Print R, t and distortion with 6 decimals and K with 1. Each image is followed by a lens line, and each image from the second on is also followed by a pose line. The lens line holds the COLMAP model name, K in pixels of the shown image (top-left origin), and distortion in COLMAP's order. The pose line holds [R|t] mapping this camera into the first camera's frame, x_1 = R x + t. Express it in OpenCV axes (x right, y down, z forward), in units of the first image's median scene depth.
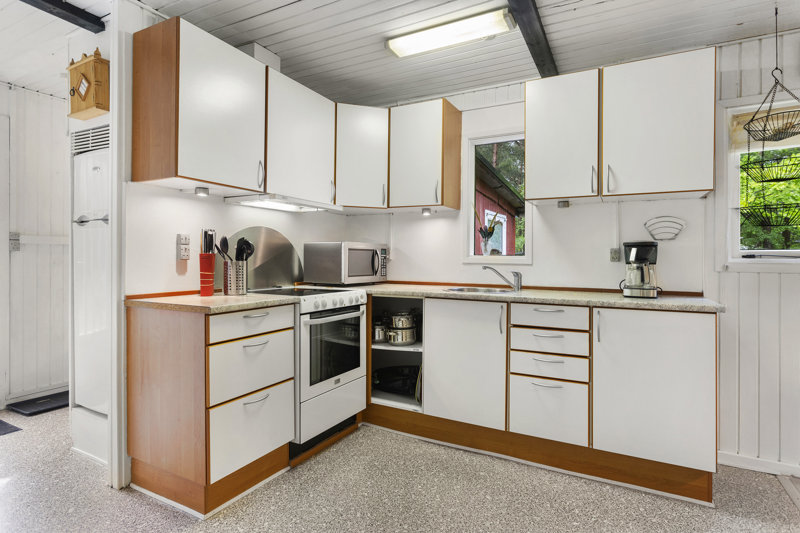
lens RADIAL K [[442.4, 0, 437.7], [0, 442.4, 257.3], [0, 0, 1]] dist [-0.007268, 0.002842]
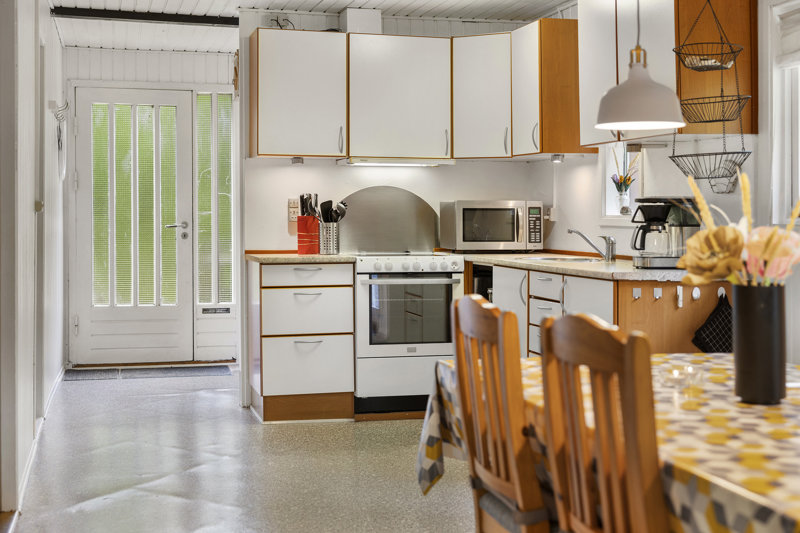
lens RADIAL K [[1115.4, 0, 352.4], [0, 1115.4, 205.4], [0, 0, 1]] dist [-0.039052, 0.000000]
pose [[0.651016, -0.012730, -0.758958, 1.605502], [0.005663, 0.999913, -0.011915, -0.000808], [0.759043, 0.003459, 0.651031, -0.693576]]
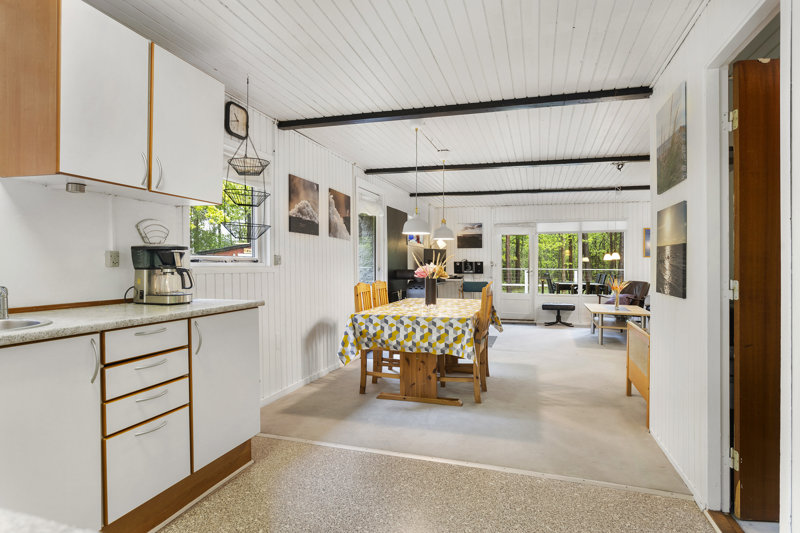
lens RADIAL K [[456.8, 0, 398.1], [0, 456.8, 259.5], [0, 0, 1]] dist [-0.037521, -0.001213]
pose [[-0.202545, 0.001324, 0.979272, -0.583889], [-0.005449, 0.999982, -0.002479, -0.006176], [-0.979258, -0.005839, -0.202534, 0.708193]]
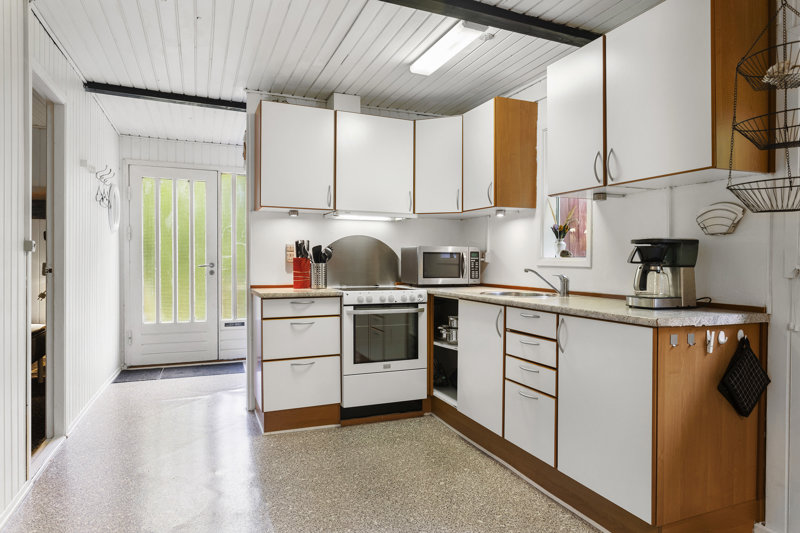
lens RADIAL K [[513.7, 0, 380.8], [0, 513.7, 262.7], [0, 0, 1]] dist [-0.017467, -0.000736]
pose [[0.741866, -0.001655, -0.670546, 0.714749], [0.003285, 0.999994, 0.001166, 0.005574], [0.670540, -0.003067, 0.741867, -0.016795]]
